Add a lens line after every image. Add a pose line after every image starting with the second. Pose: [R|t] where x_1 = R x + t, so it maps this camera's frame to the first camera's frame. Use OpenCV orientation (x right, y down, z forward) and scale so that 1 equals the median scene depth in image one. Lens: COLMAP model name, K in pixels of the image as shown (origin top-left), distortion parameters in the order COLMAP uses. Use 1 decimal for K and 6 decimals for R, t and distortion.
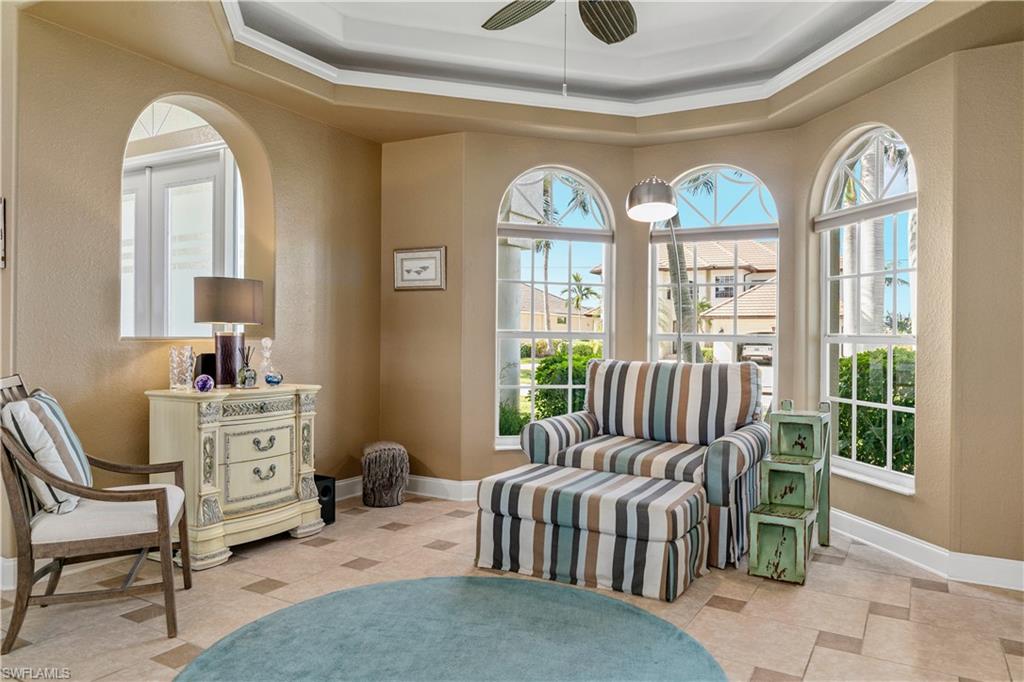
lens RADIAL K [[685.1, 0, 516.1], [0, 685.1, 334.8], [0, 0, 1]] dist [0.033564, -0.003103]
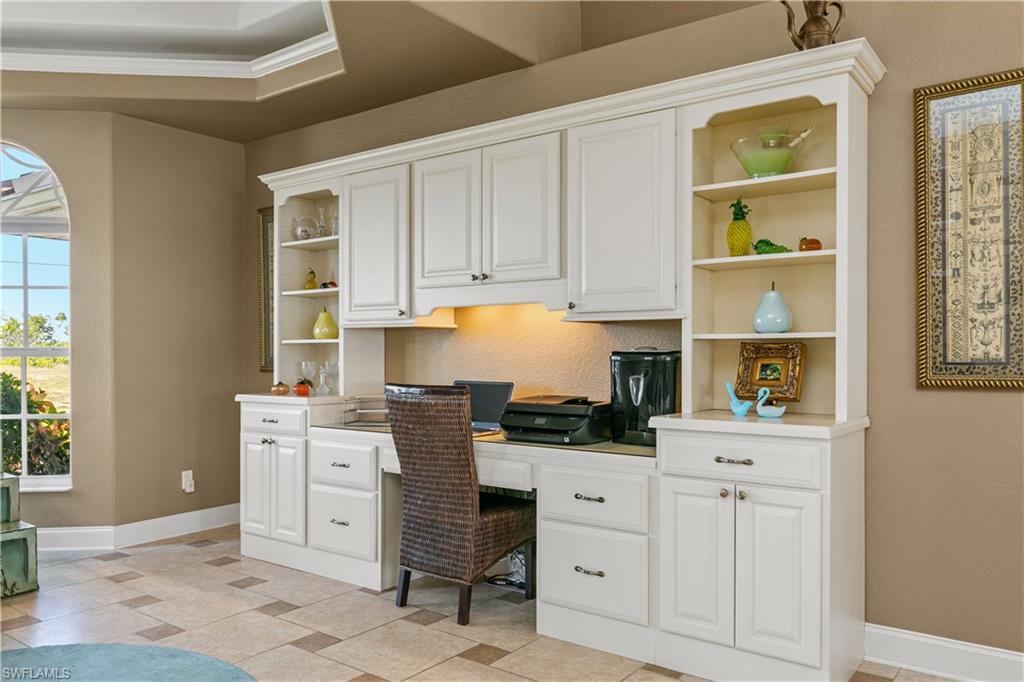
lens RADIAL K [[770.2, 0, 525.5], [0, 770.2, 359.0], [0, 0, 1]] dist [-0.012991, 0.001021]
pose [[0.102286, -0.014874, 0.994644, -0.638233], [0.000202, 0.999888, 0.014931, 0.000731], [-0.994755, -0.001326, 0.102278, 0.159588]]
